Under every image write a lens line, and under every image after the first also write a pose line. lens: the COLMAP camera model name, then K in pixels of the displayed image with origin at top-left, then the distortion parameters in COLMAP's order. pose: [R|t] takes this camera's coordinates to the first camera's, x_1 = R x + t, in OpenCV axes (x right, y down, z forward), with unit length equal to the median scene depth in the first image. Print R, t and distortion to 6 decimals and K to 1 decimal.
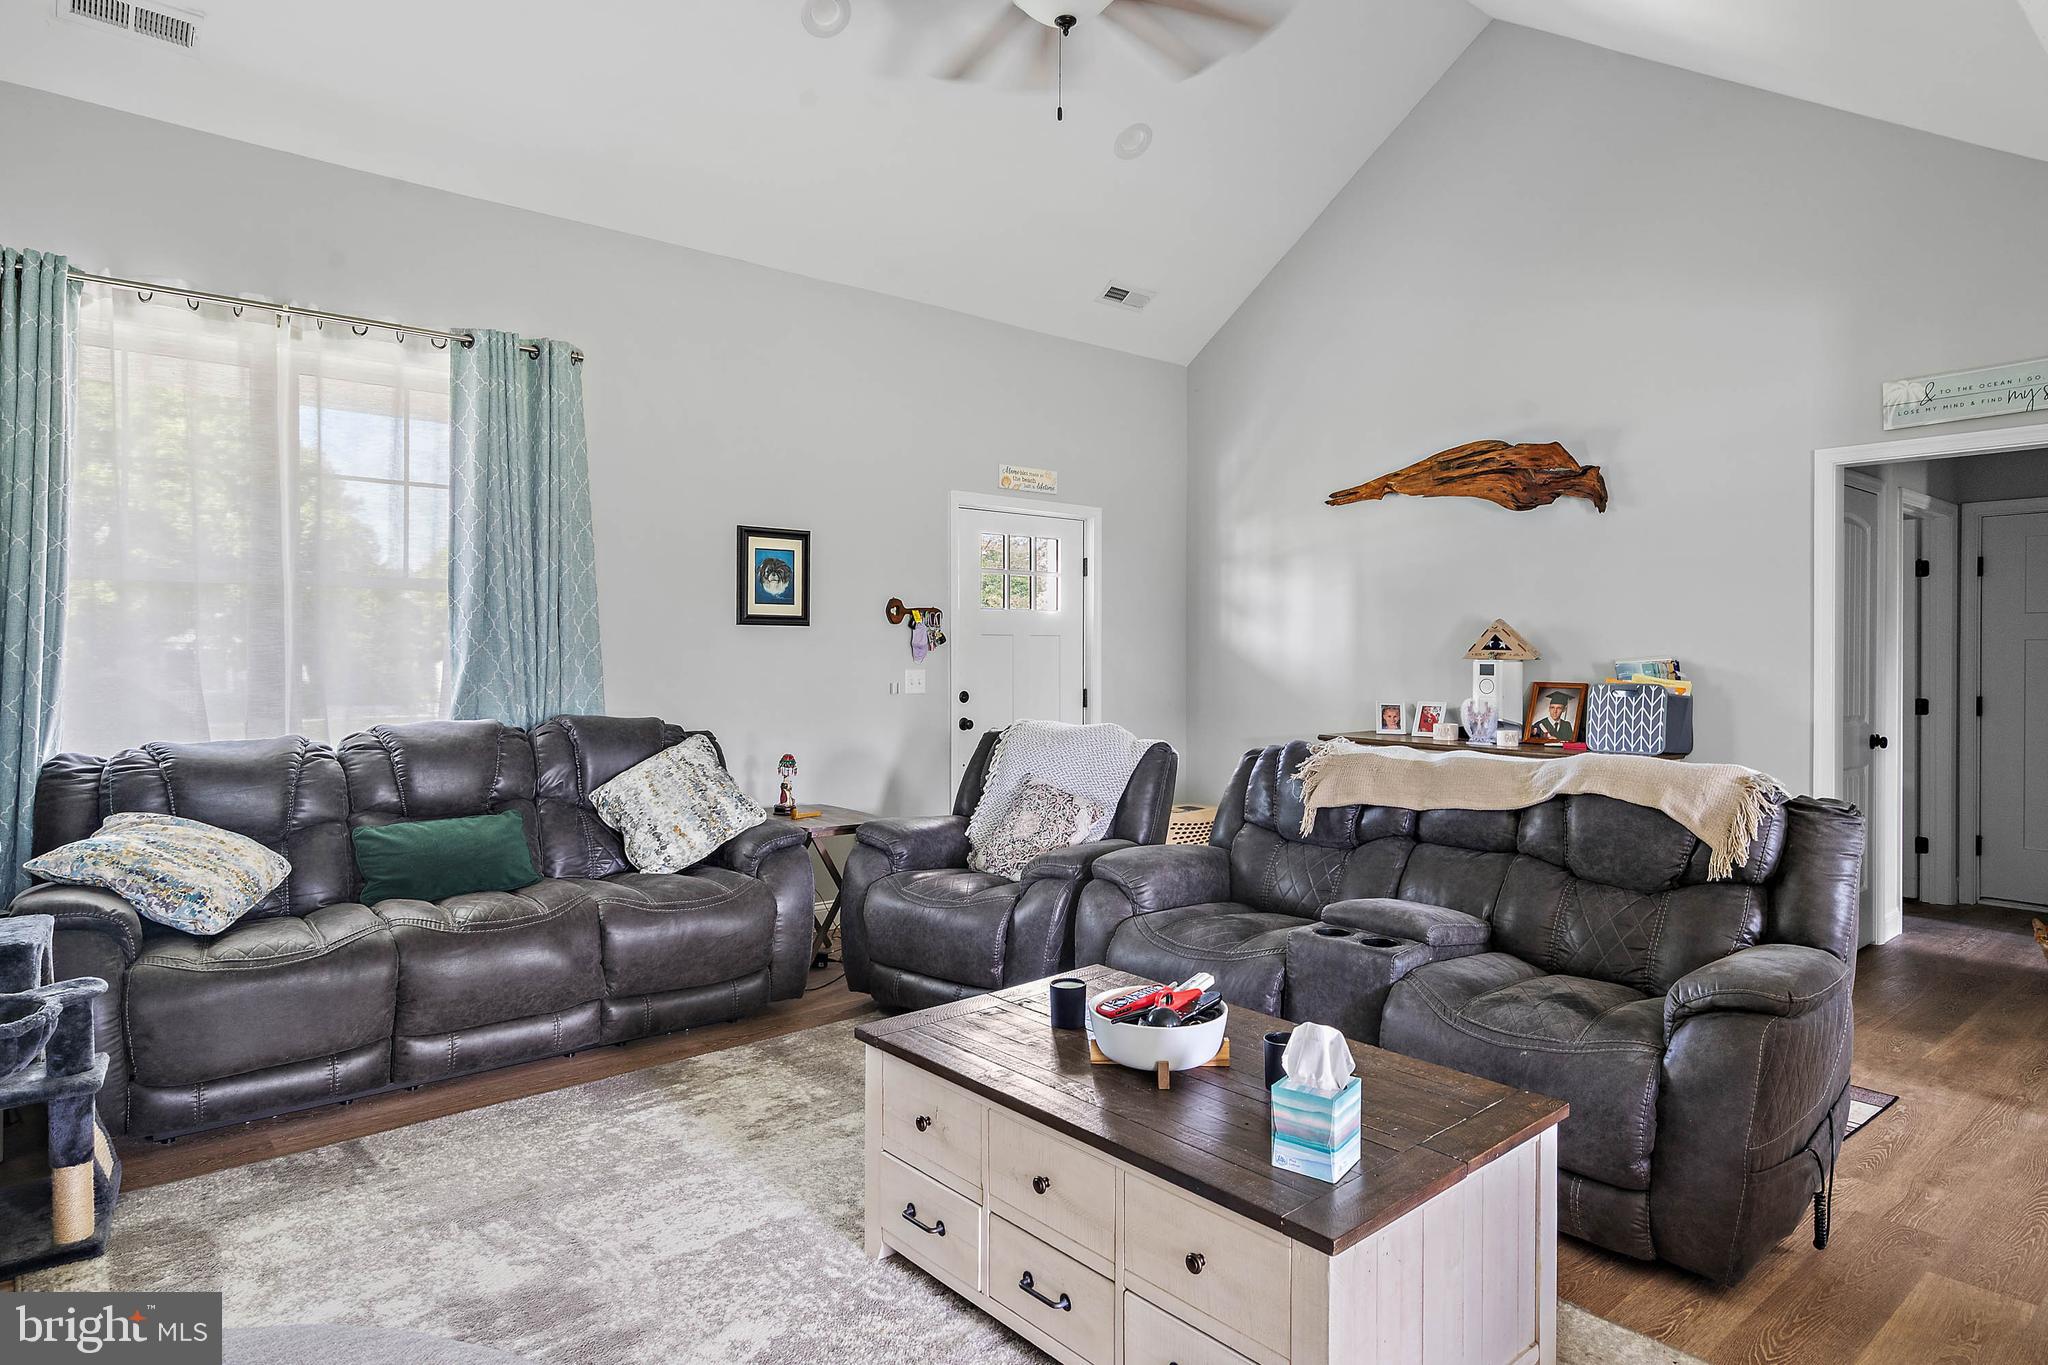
lens RADIAL K [[1120.8, 0, 1023.0], [0, 1120.8, 688.9], [0, 0, 1]] dist [-0.000404, 0.001568]
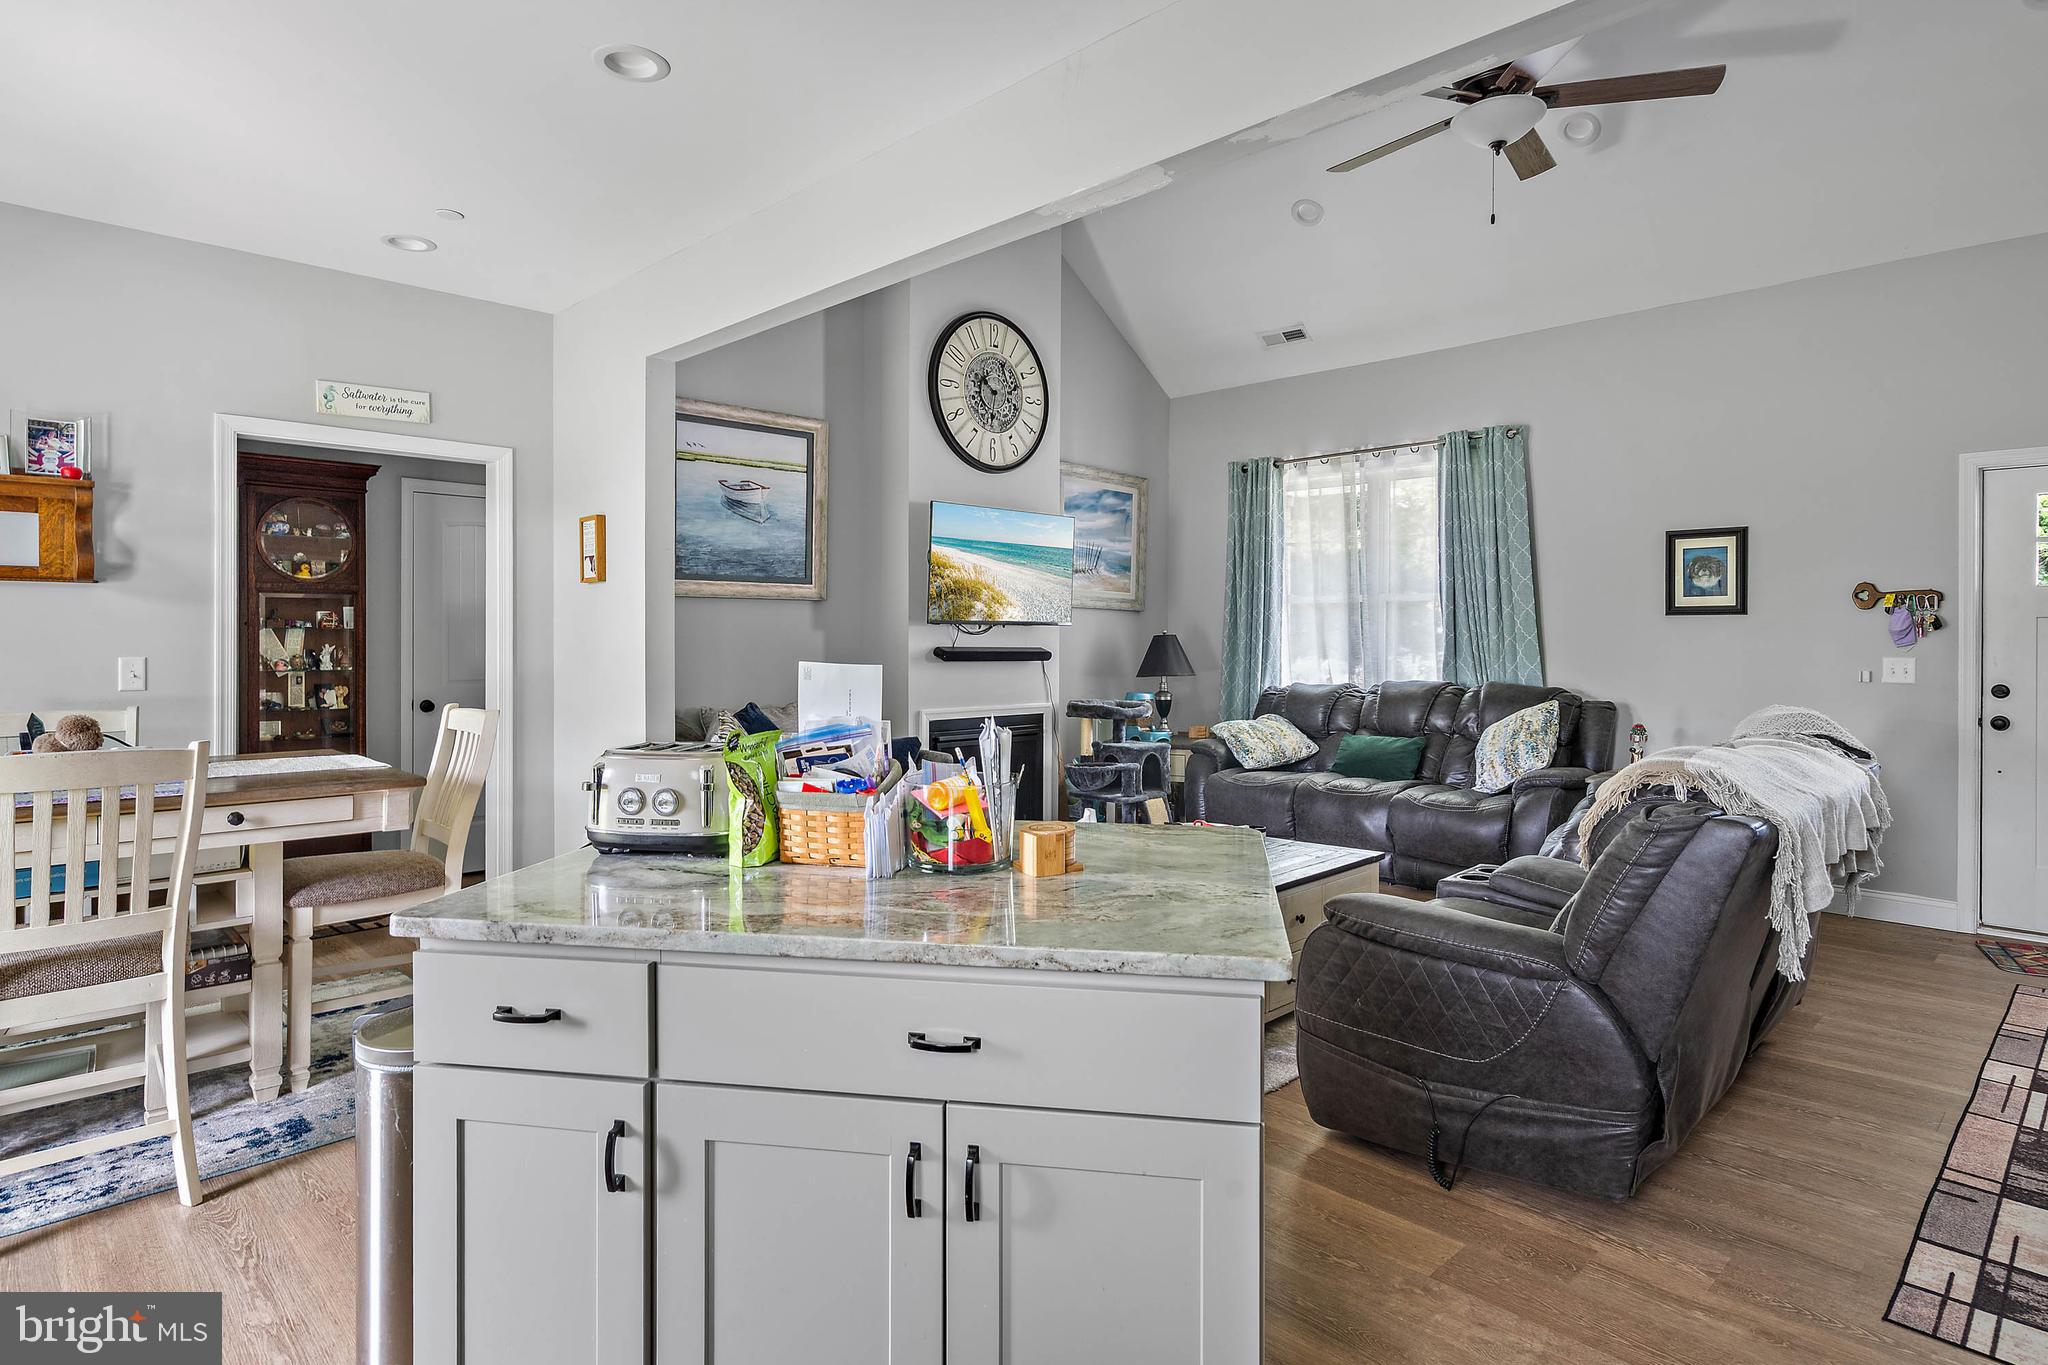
lens RADIAL K [[1120.8, 0, 1005.7], [0, 1120.8, 633.3], [0, 0, 1]] dist [-0.000404, 0.001568]
pose [[0.074500, -0.010980, -0.997161, 0.833550], [-0.037149, 0.999215, -0.013778, 0.002648], [0.996529, 0.038070, 0.074034, 0.221208]]
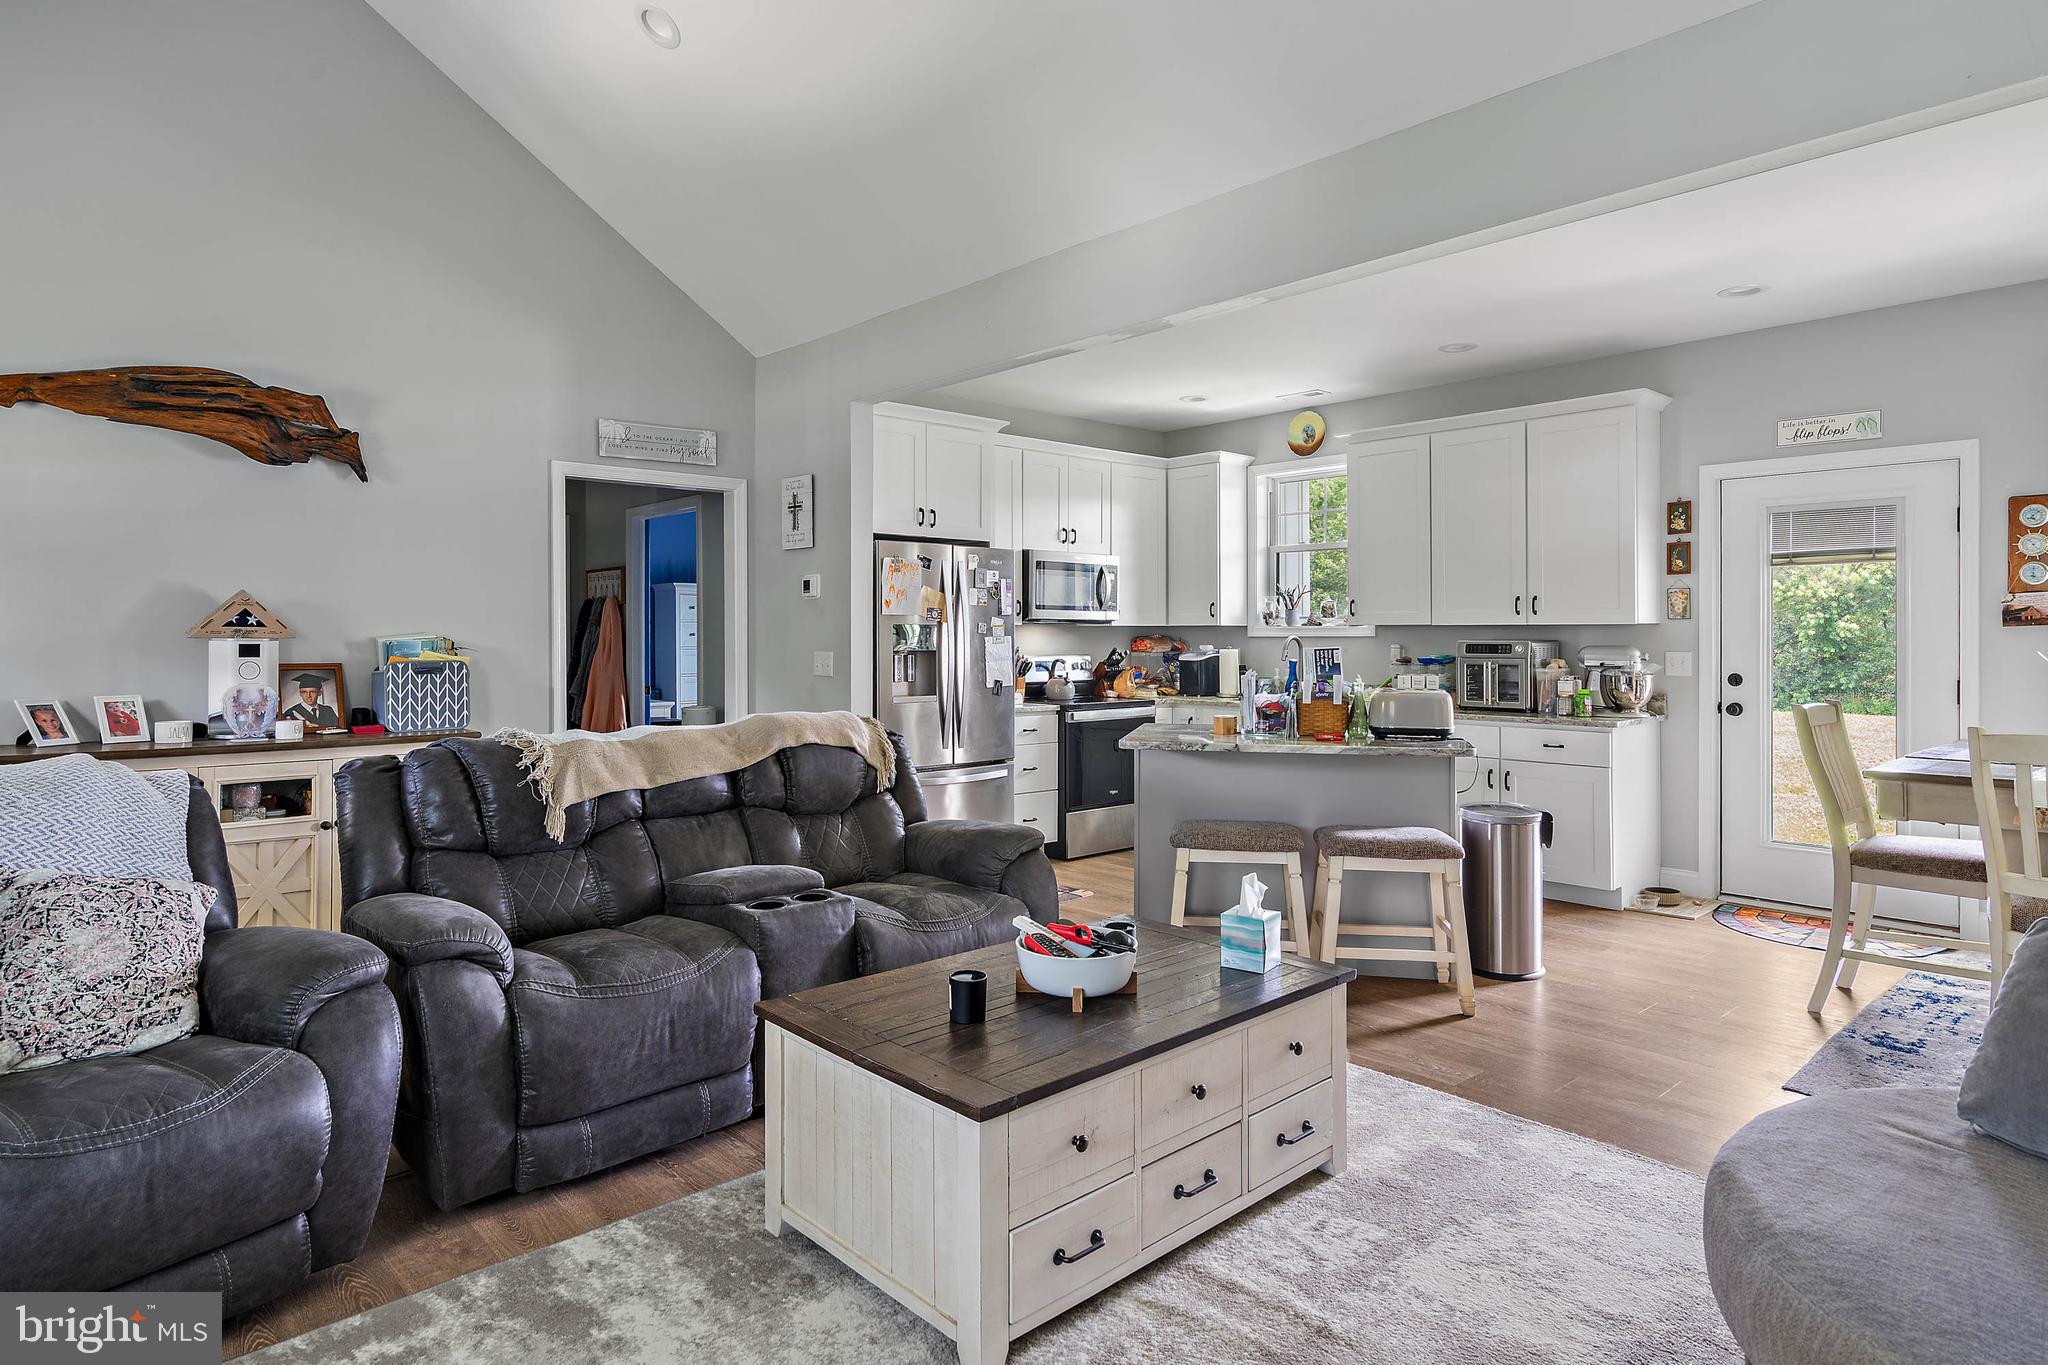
lens RADIAL K [[1120.8, 0, 1025.1], [0, 1120.8, 638.5], [0, 0, 1]] dist [-0.000404, 0.001568]
pose [[-0.036655, -0.009585, 0.999282, -0.433791], [0.034440, 0.999348, 0.010849, -0.015567], [-0.998734, 0.034813, -0.036301, 0.461188]]
